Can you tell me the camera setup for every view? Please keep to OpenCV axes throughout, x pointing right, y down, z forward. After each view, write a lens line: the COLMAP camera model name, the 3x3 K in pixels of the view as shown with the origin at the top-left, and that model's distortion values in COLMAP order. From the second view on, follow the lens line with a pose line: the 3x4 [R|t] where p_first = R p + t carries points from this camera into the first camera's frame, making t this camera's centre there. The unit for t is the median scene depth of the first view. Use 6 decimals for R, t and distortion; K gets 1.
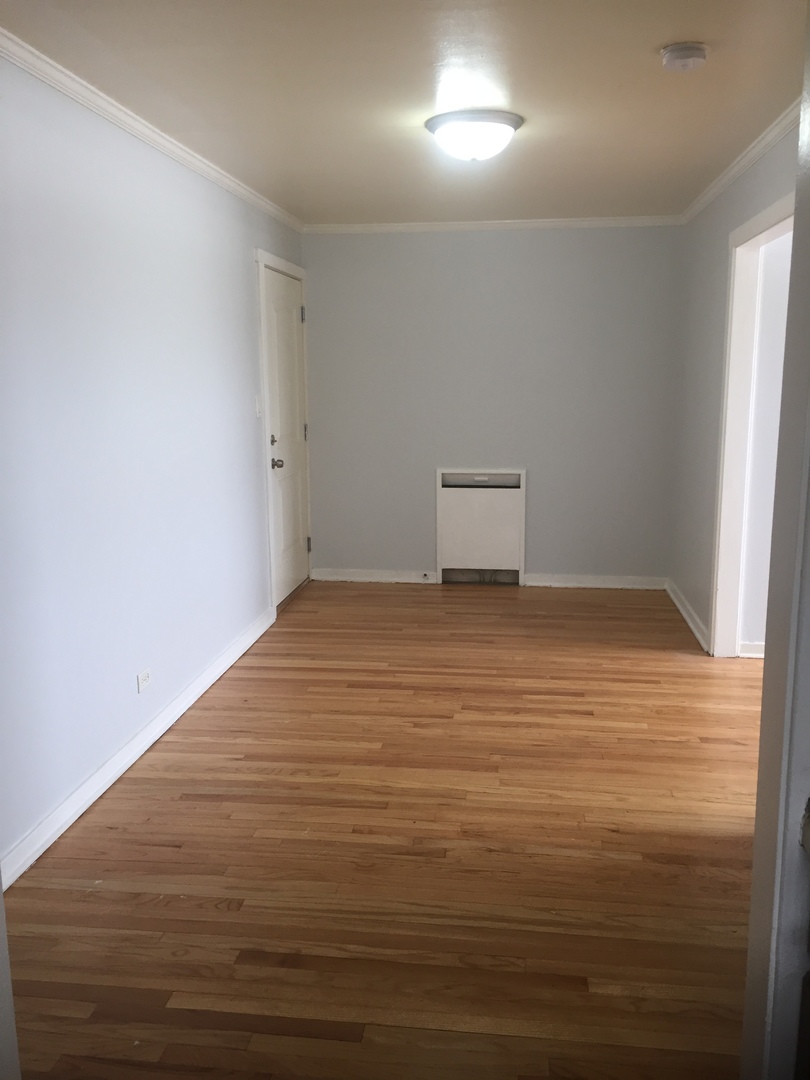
lens RADIAL K [[922.5, 0, 405.0], [0, 922.5, 540.0], [0, 0, 1]] dist [0.049786, -0.014493]
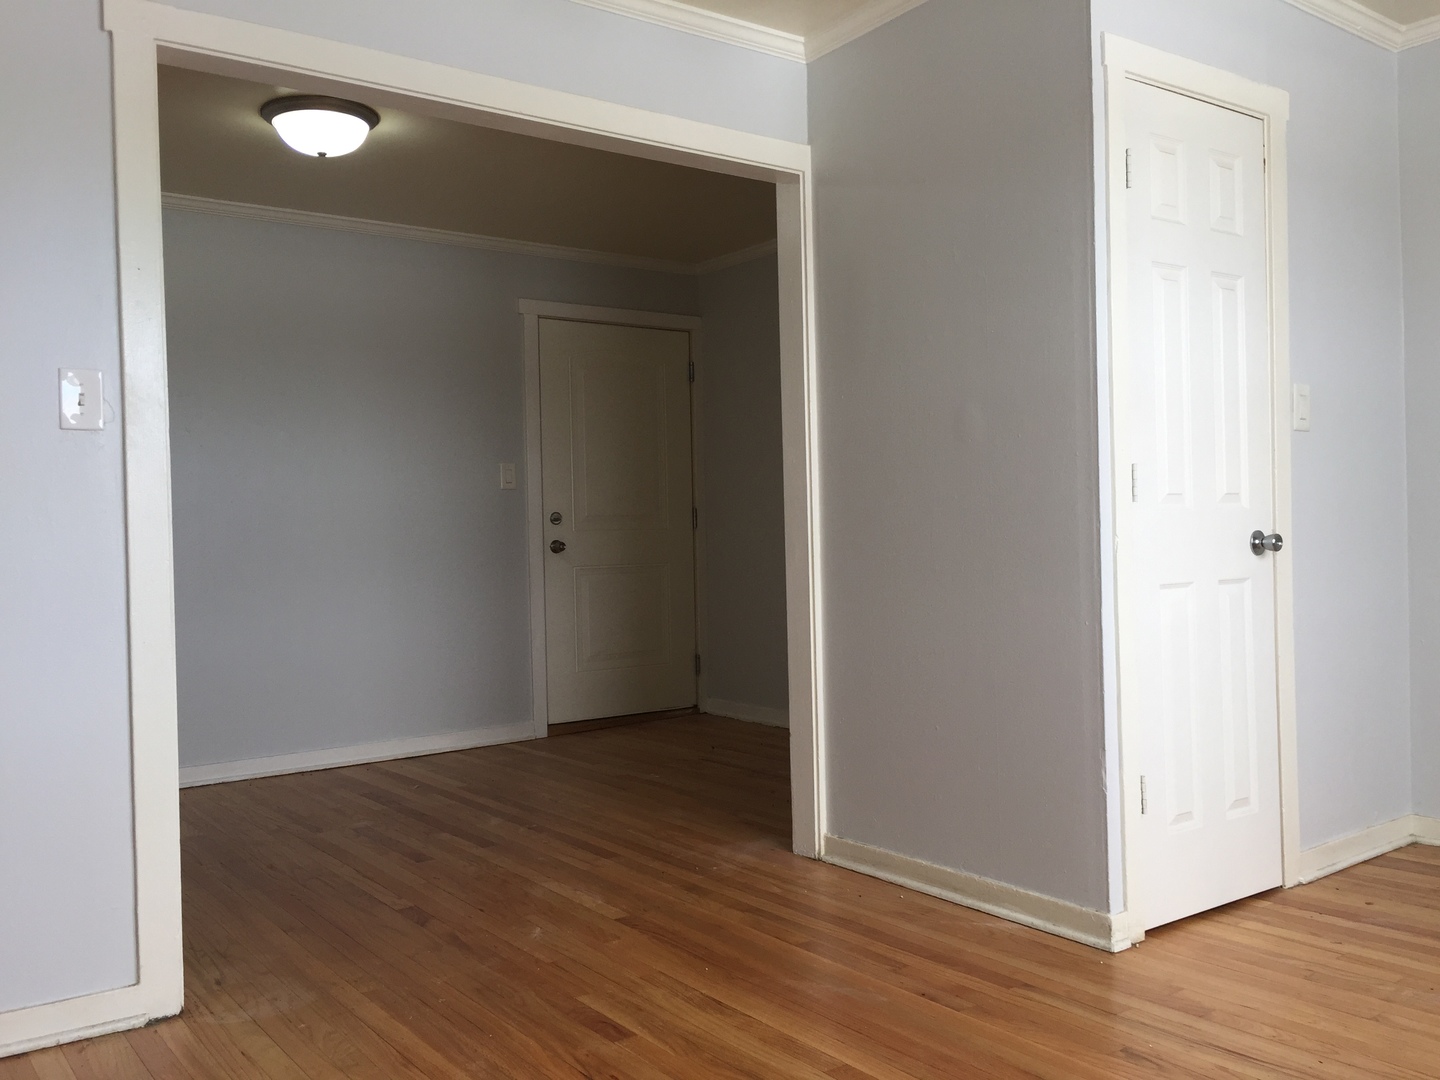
lens RADIAL K [[1230.0, 0, 726.0], [0, 1230.0, 541.2], [0, 0, 1]] dist [0.049786, -0.014493]
pose [[0.695037, -0.005167, -0.718955, 0.802060], [-0.113525, 0.986641, -0.116839, 0.025723], [0.709954, 0.162826, 0.685166, 0.374515]]
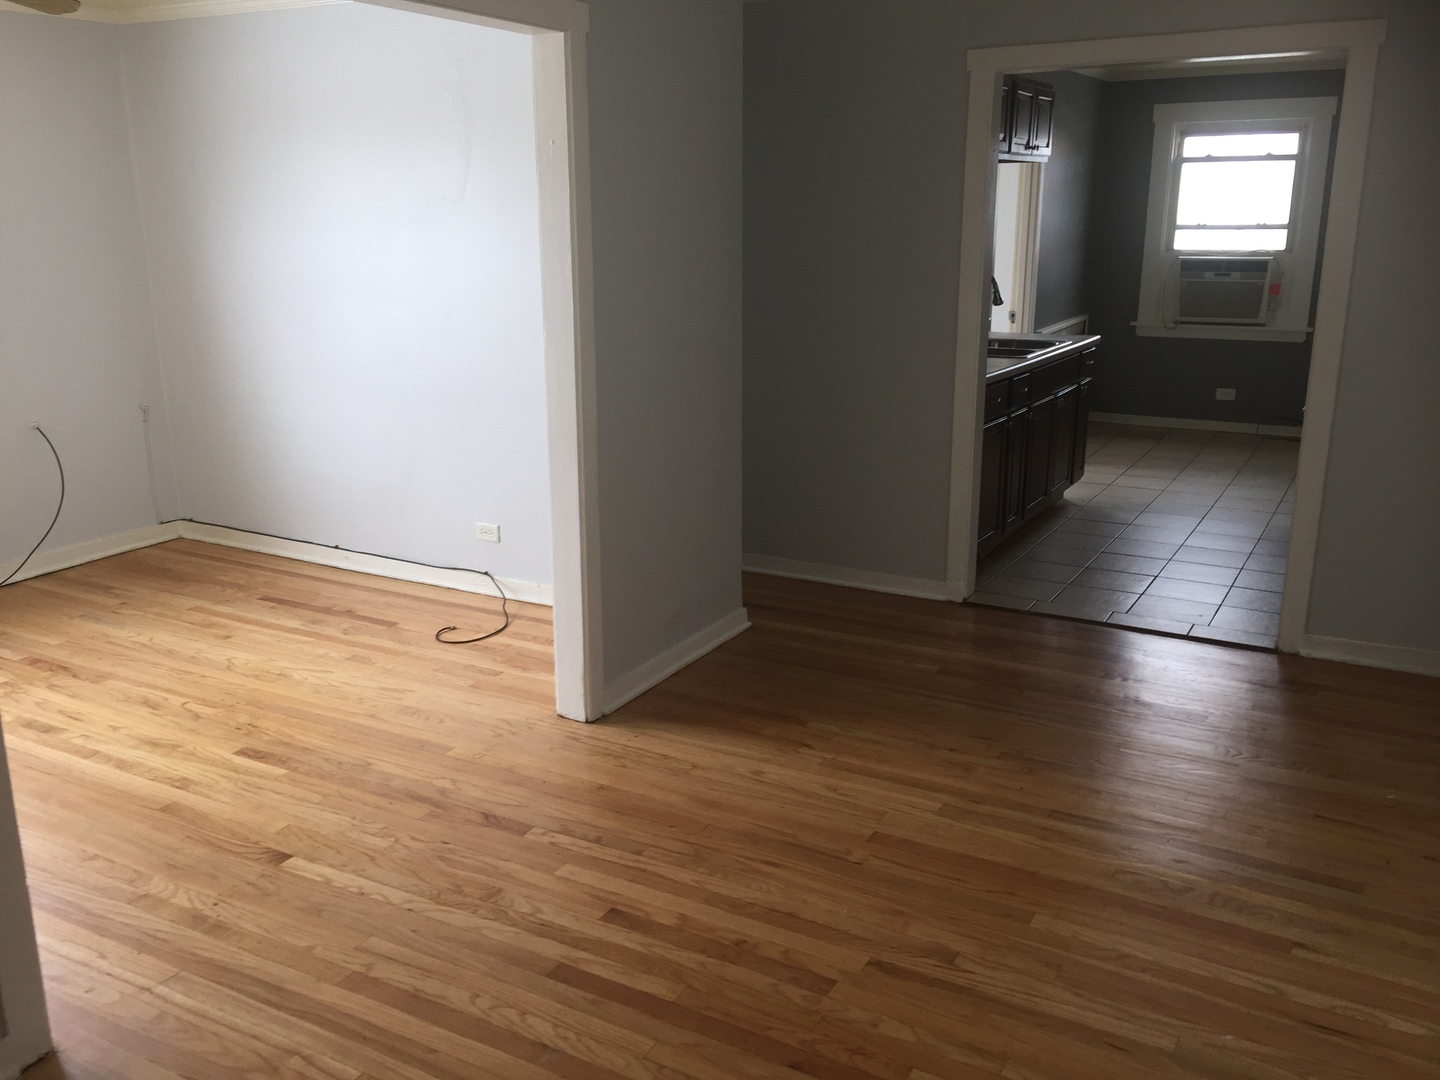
lens RADIAL K [[1230.0, 0, 726.0], [0, 1230.0, 541.2], [0, 0, 1]] dist [0.049786, -0.014493]
pose [[-0.926218, -0.084157, 0.367475, -0.078851], [0.084228, 0.903927, 0.419310, -0.228830], [-0.367459, 0.419324, -0.830145, 1.142491]]
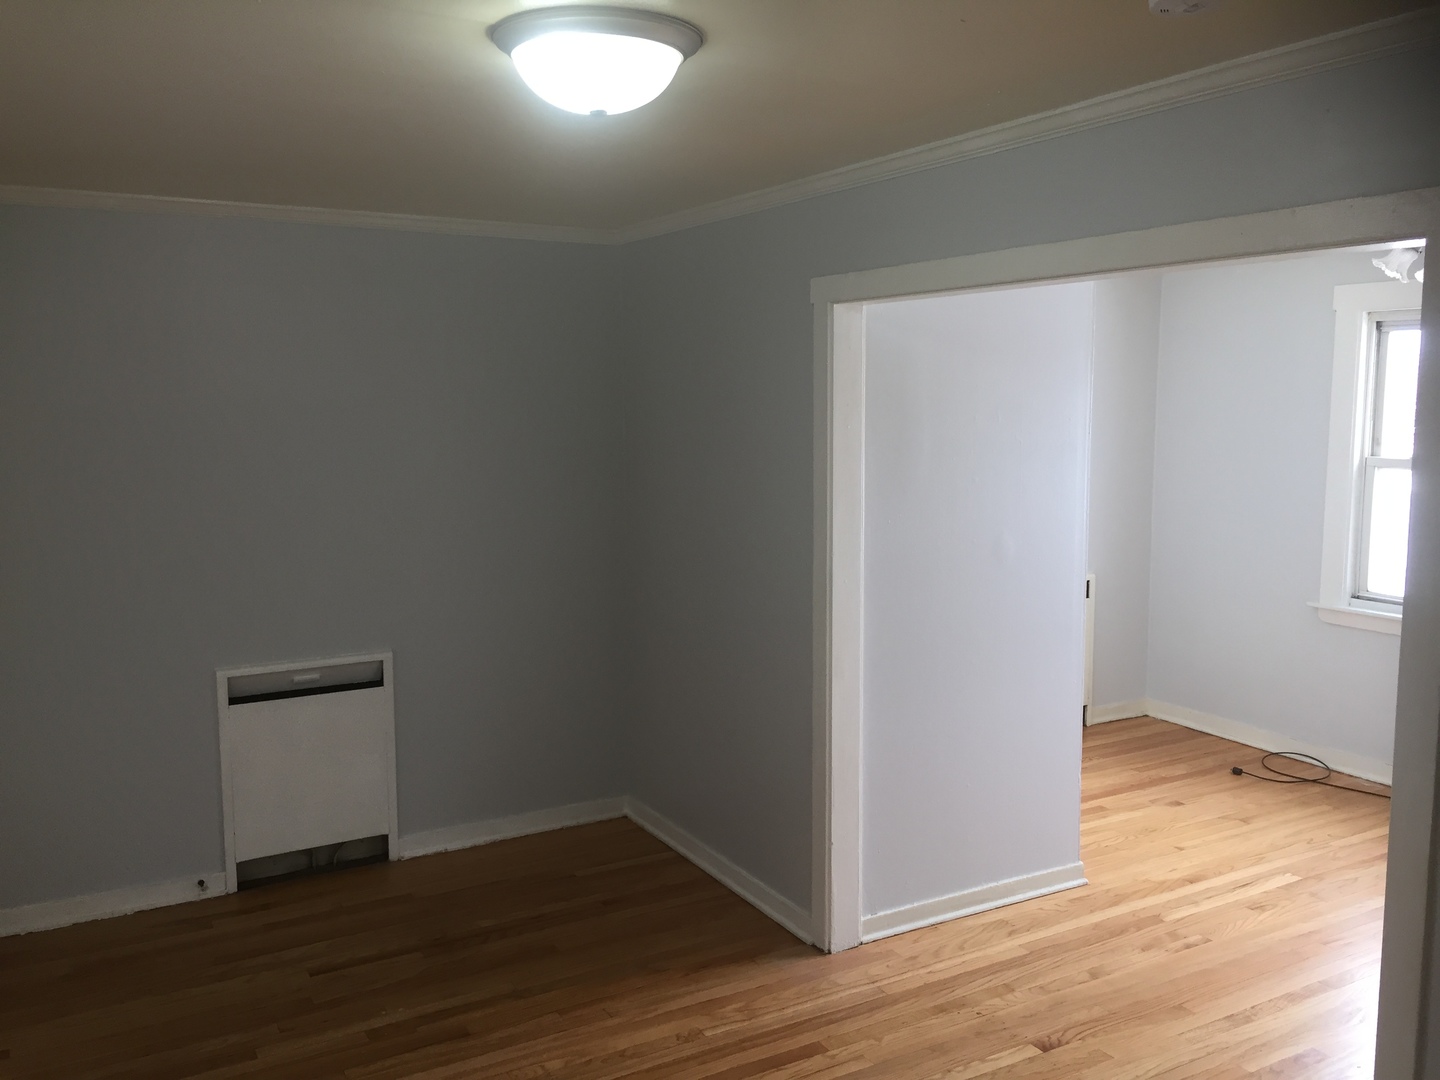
lens RADIAL K [[1213.2, 0, 720.0], [0, 1213.2, 540.0], [0, 0, 1]] dist [0.136193, -0.235299]
pose [[0.795905, -0.069635, 0.601404, -0.178089], [0.107484, 0.993835, -0.027173, -0.120808], [-0.595804, 0.086269, 0.798483, 0.346602]]
